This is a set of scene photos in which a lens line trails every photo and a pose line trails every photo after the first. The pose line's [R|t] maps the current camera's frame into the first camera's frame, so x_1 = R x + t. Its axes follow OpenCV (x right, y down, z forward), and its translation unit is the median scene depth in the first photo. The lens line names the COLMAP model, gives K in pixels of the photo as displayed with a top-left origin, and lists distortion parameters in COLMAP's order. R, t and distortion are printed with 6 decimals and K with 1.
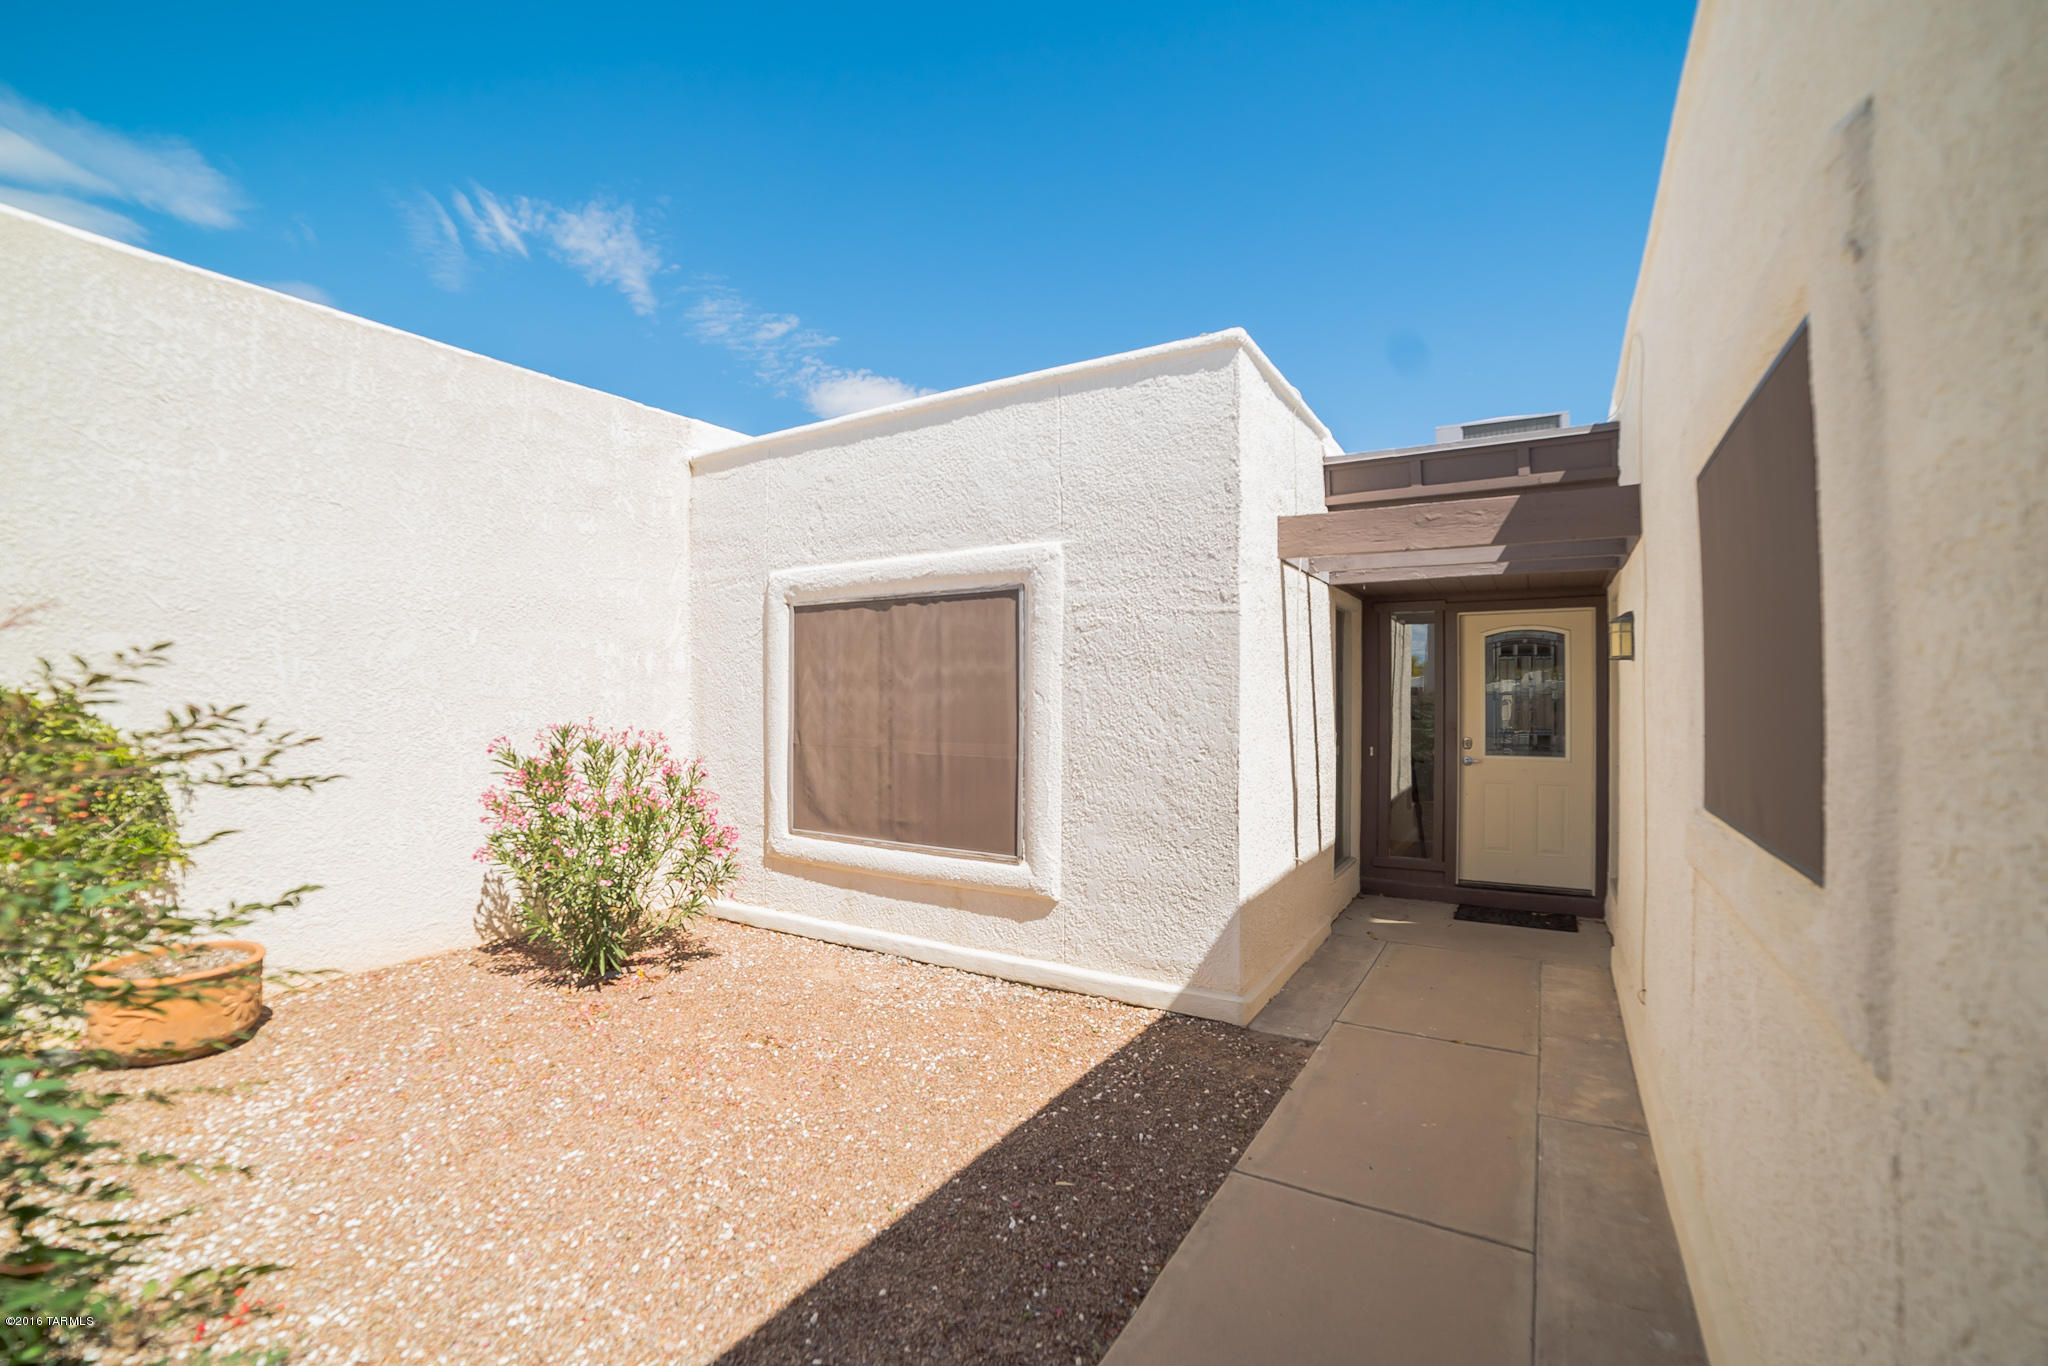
lens RADIAL K [[852.9, 0, 988.3], [0, 852.9, 677.3], [0, 0, 1]] dist [-0.092263, 0.029023]
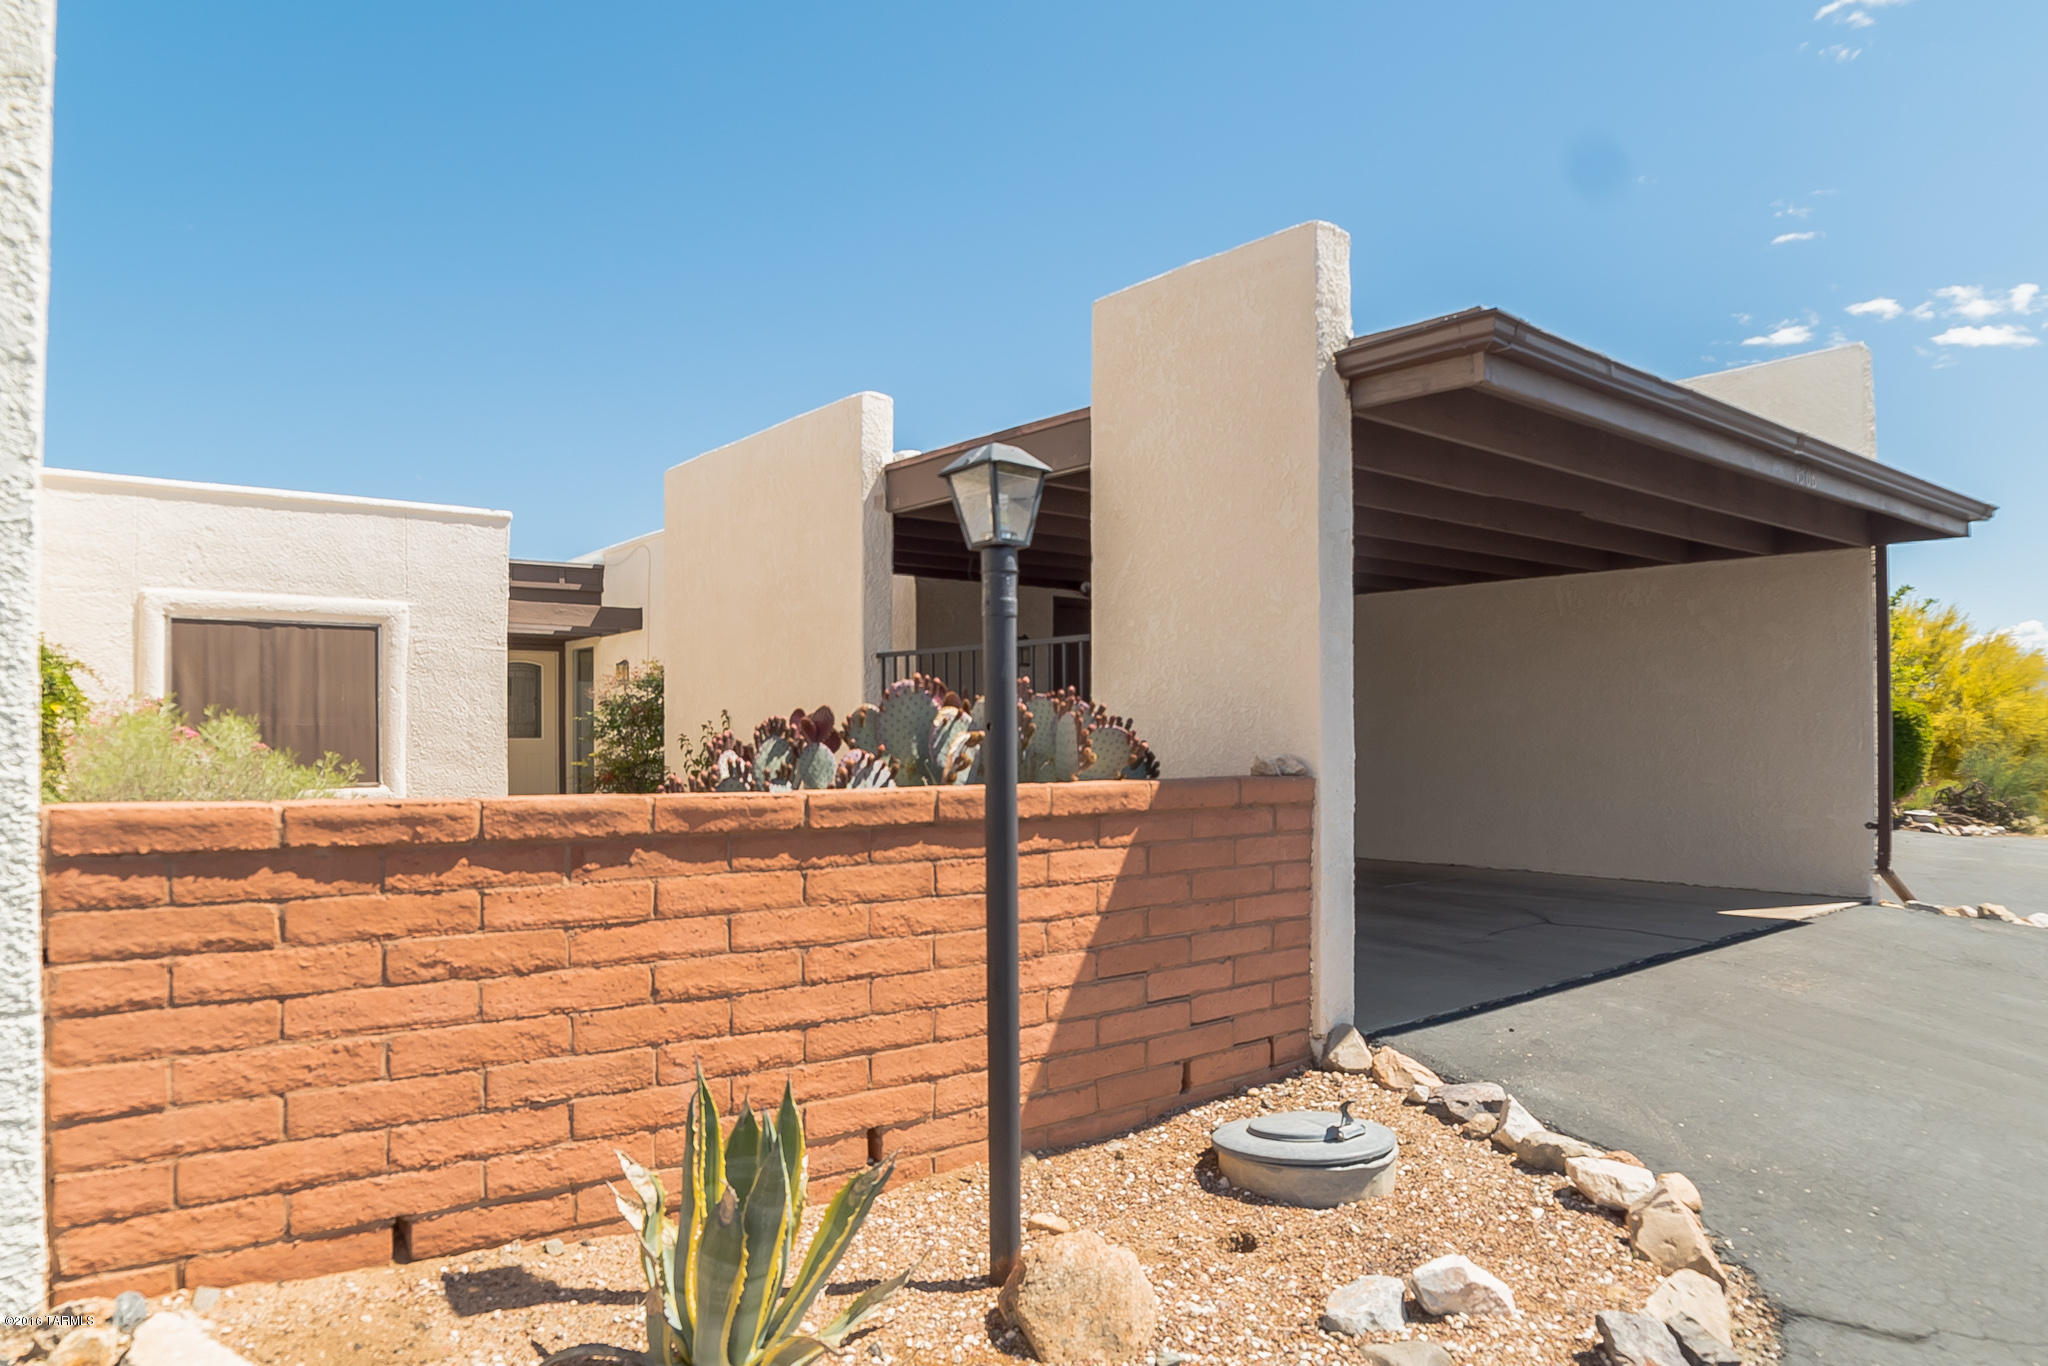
lens RADIAL K [[1375.8, 0, 1020.1], [0, 1375.8, 731.5], [0, 0, 1]] dist [-0.083155, 0.002150]
pose [[0.334076, 0.004652, 0.942535, -1.998543], [-0.016123, 0.999870, 0.000780, 0.080079], [-0.942408, -0.015457, 0.334107, -1.076815]]
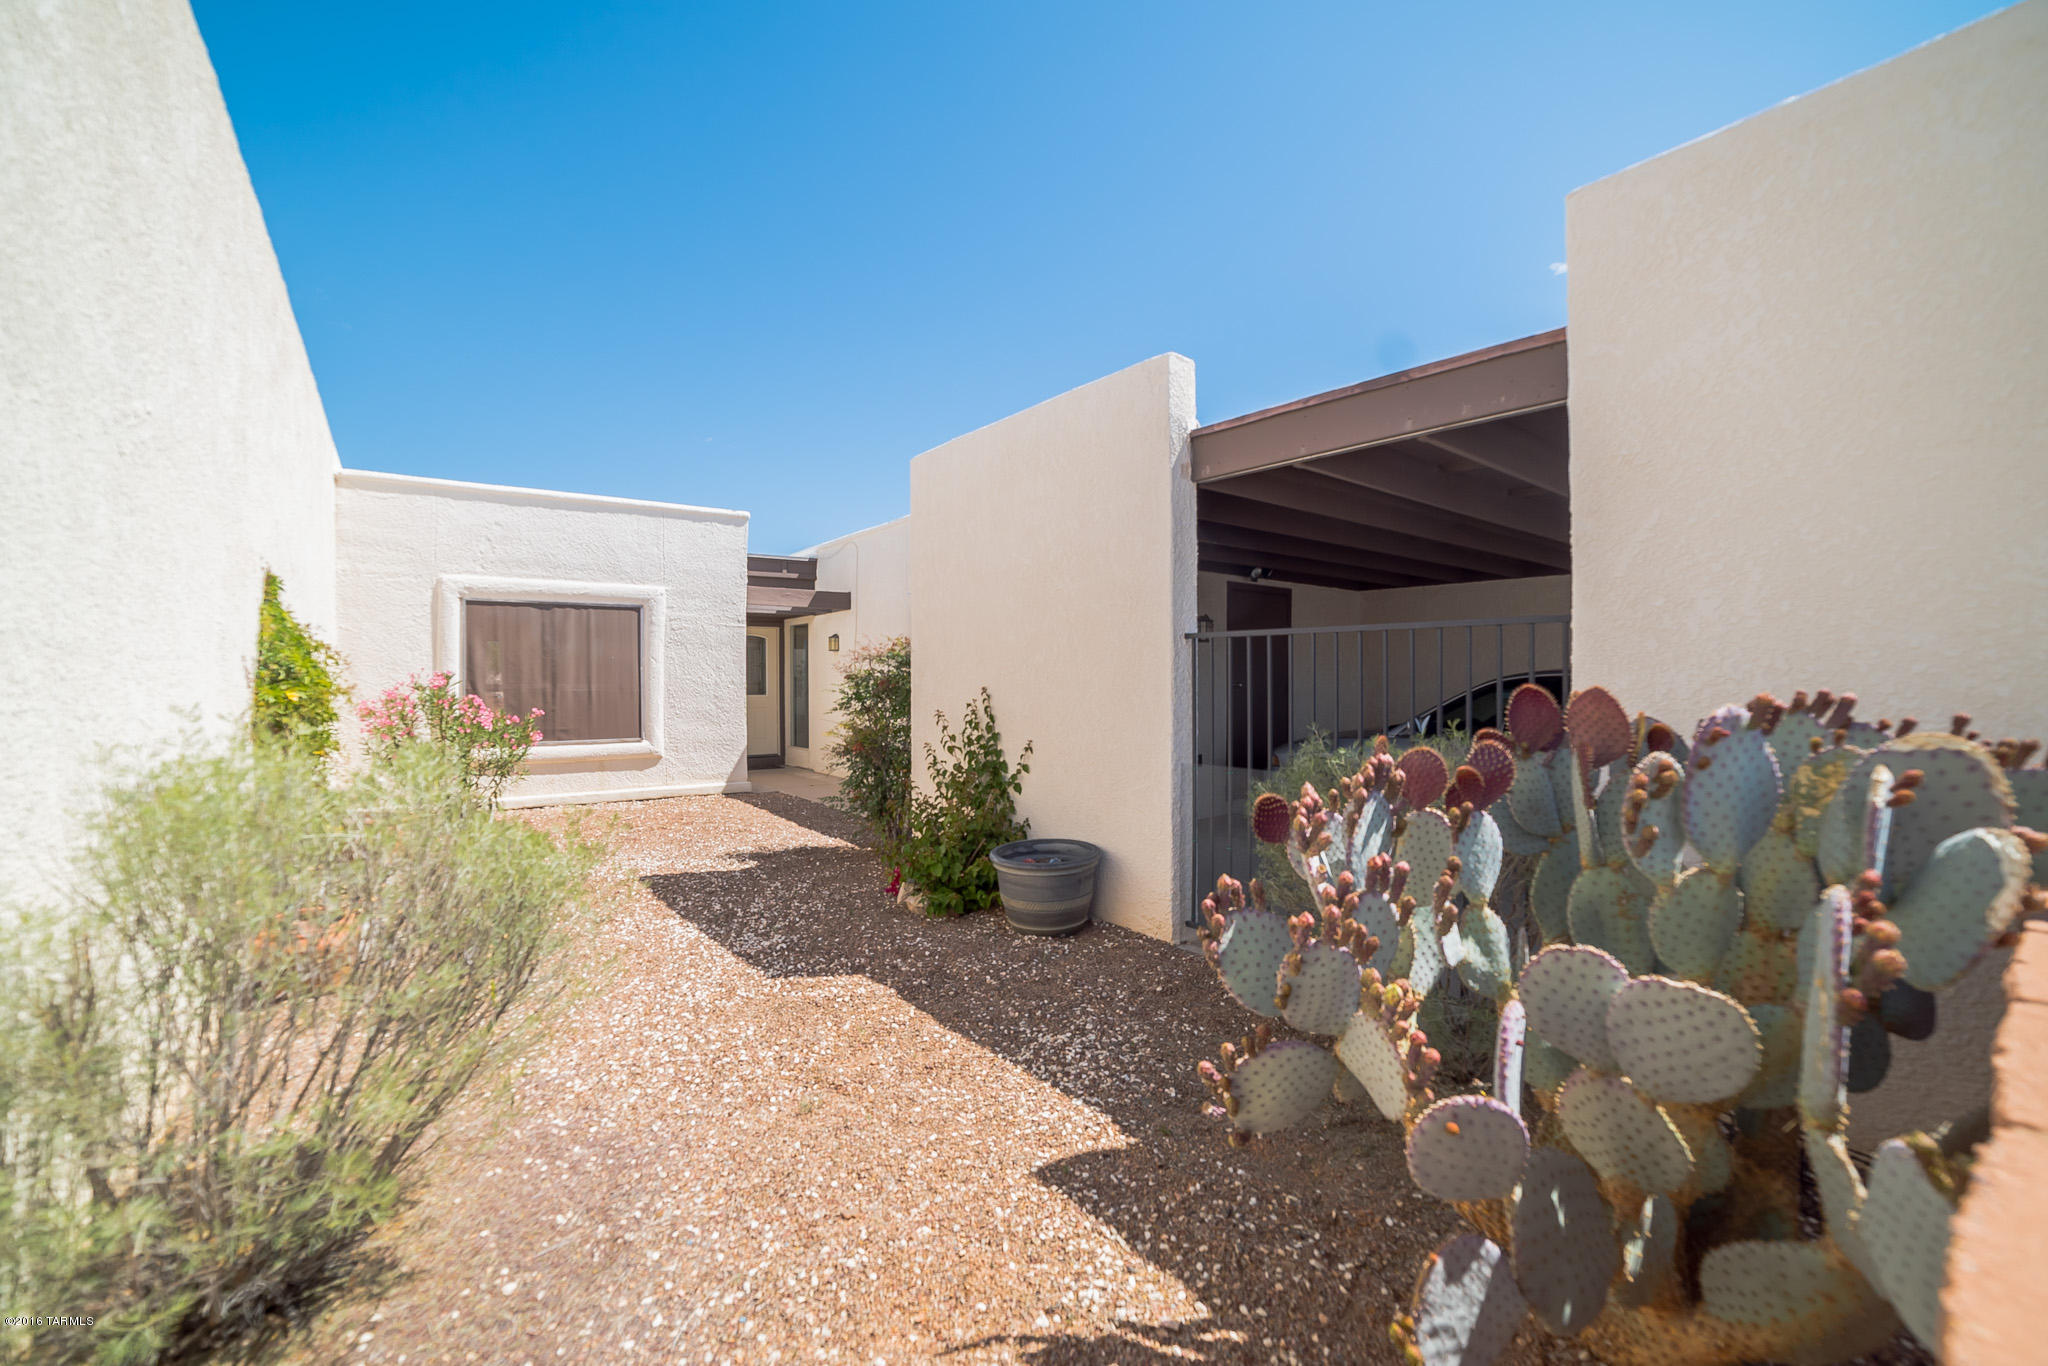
lens RADIAL K [[852.9, 0, 988.3], [0, 852.9, 677.3], [0, 0, 1]] dist [-0.092263, 0.029023]
pose [[0.375073, 0.000504, 0.926995, -1.451280], [-0.016213, 0.999850, 0.006017, 0.036188], [-0.926853, -0.017286, 0.375025, -0.506868]]
